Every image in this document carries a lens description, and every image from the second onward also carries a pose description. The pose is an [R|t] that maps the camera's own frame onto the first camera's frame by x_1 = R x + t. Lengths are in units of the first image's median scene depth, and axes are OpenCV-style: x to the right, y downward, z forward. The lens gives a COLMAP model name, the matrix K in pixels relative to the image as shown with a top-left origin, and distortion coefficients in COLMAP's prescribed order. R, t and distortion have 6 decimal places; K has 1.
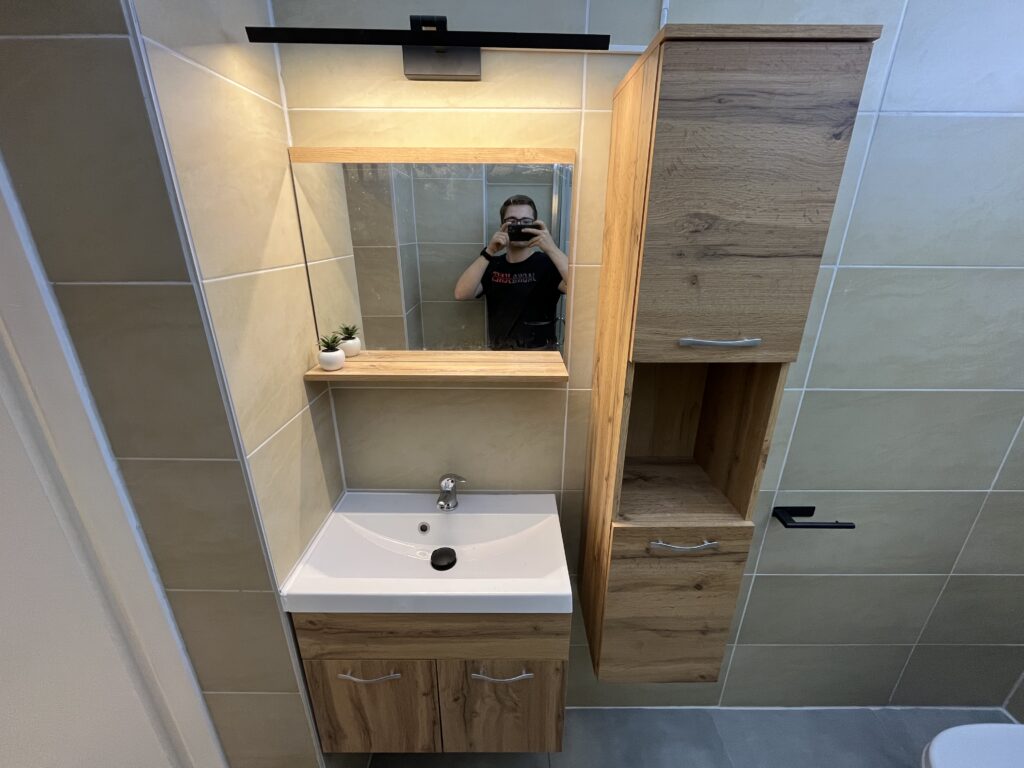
lens RADIAL K [[417.9, 0, 512.8], [0, 417.9, 383.3], [0, 0, 1]] dist [-0.000921, -0.000111]
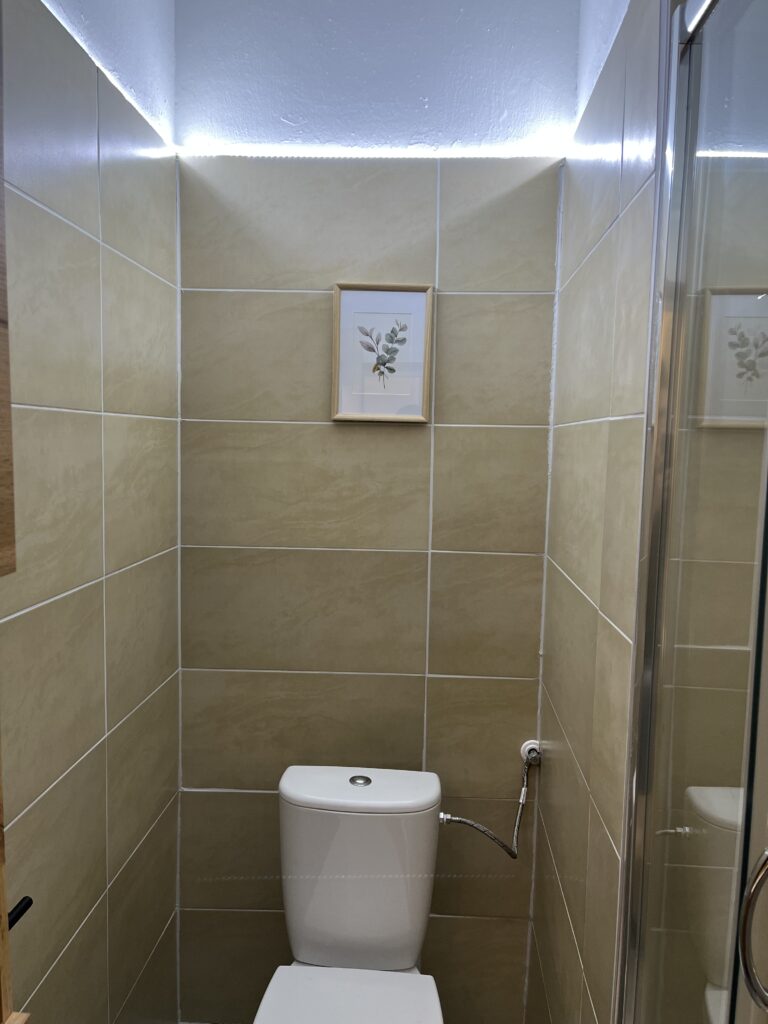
lens RADIAL K [[773.1, 0, 383.7], [0, 773.1, 515.1], [0, 0, 1]] dist [0.065428, -0.084659]
pose [[0.062261, -0.099131, 0.993125, -0.058702], [0.323824, 0.943231, 0.073849, -0.036085], [-0.944067, 0.317000, 0.090828, 0.470592]]
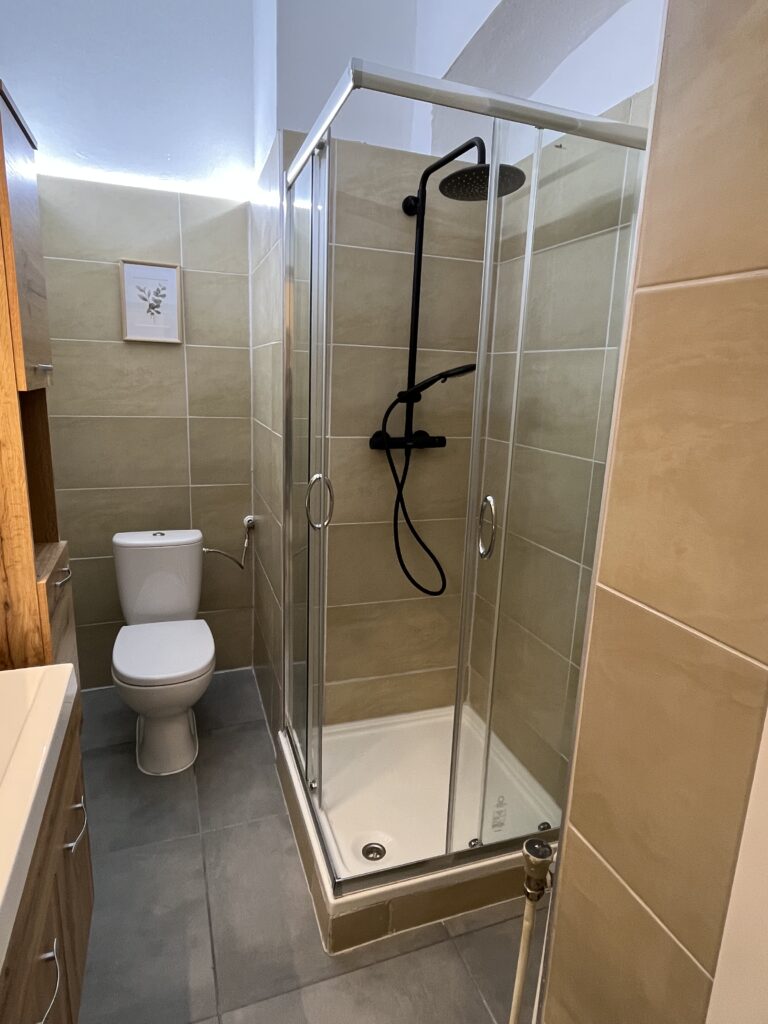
lens RADIAL K [[607.1, 0, 388.9], [0, 607.1, 510.6], [0, 0, 1]] dist [-0.000579, -0.005200]
pose [[-0.331392, -0.221552, 0.917112, -1.142991], [0.288805, 0.901559, 0.322152, -0.007338], [-0.898204, 0.371625, -0.234784, 0.557573]]
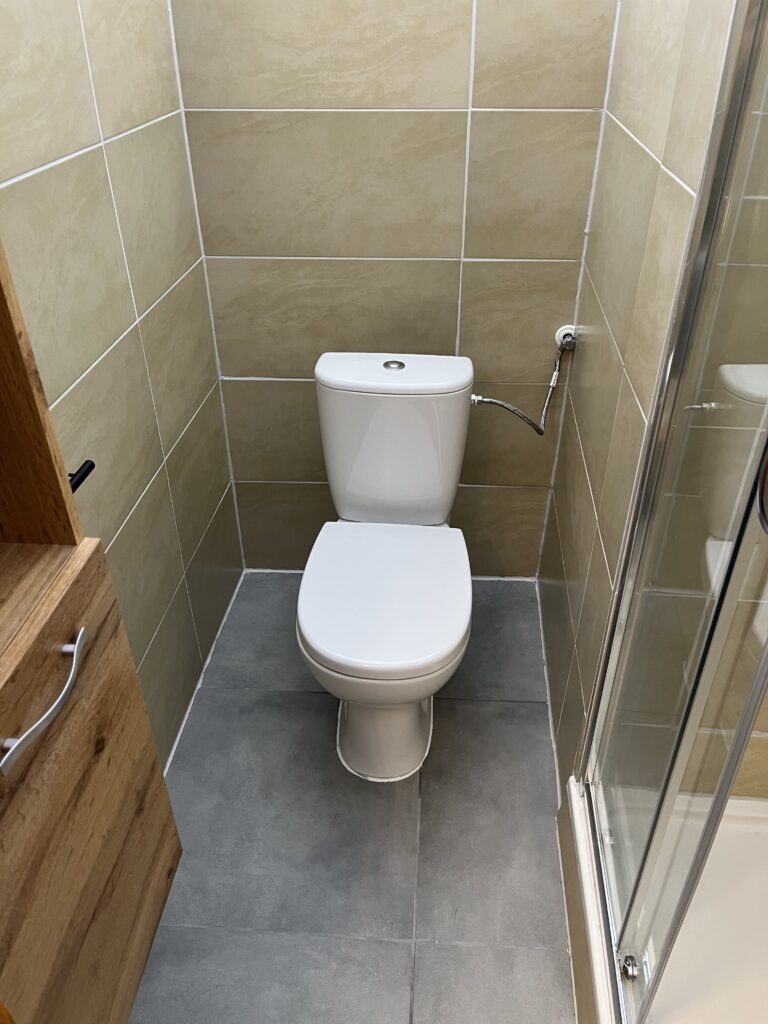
lens RADIAL K [[773.1, 0, 387.1], [0, 773.1, 513.0], [0, 0, 1]] dist [0.065428, -0.084659]
pose [[0.092036, -0.555586, 0.826350, -0.033047], [0.347684, 0.795571, 0.496168, 0.027918], [-0.933084, 0.241644, 0.266389, 0.494453]]
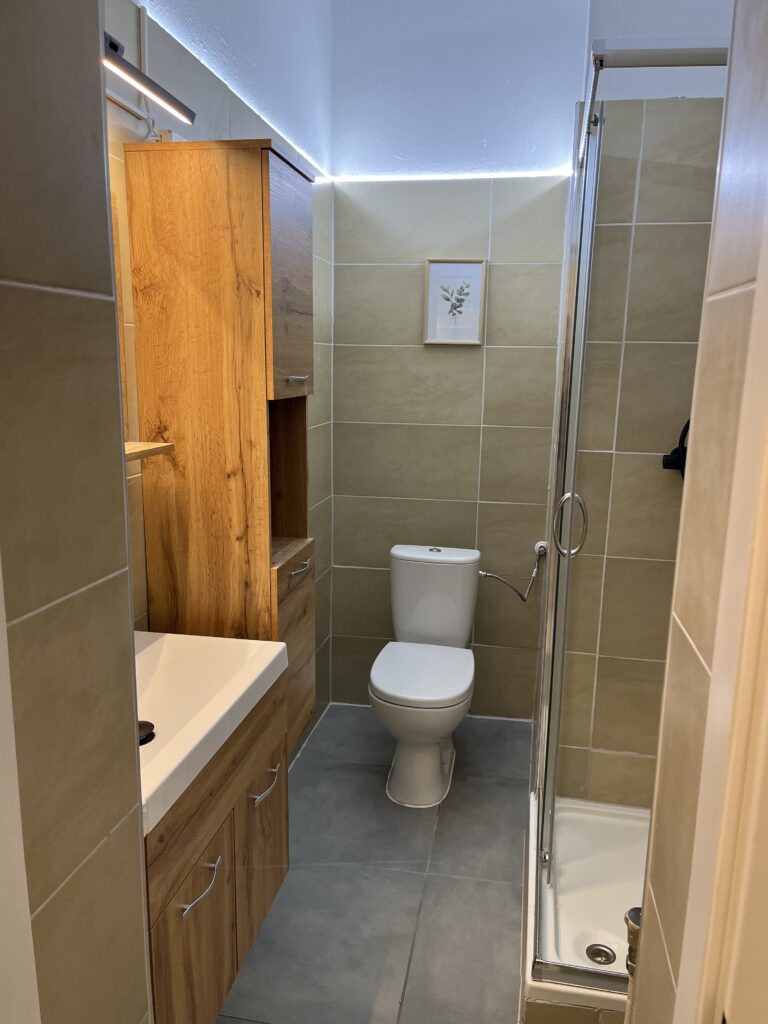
lens RADIAL K [[773.1, 0, 384.1], [0, 773.1, 520.4], [0, 0, 1]] dist [0.065428, -0.084659]
pose [[0.196880, -0.197201, 0.960391, -1.454561], [0.321971, 0.938240, 0.126649, 0.072858], [-0.926053, 0.284283, 0.248214, 0.240973]]
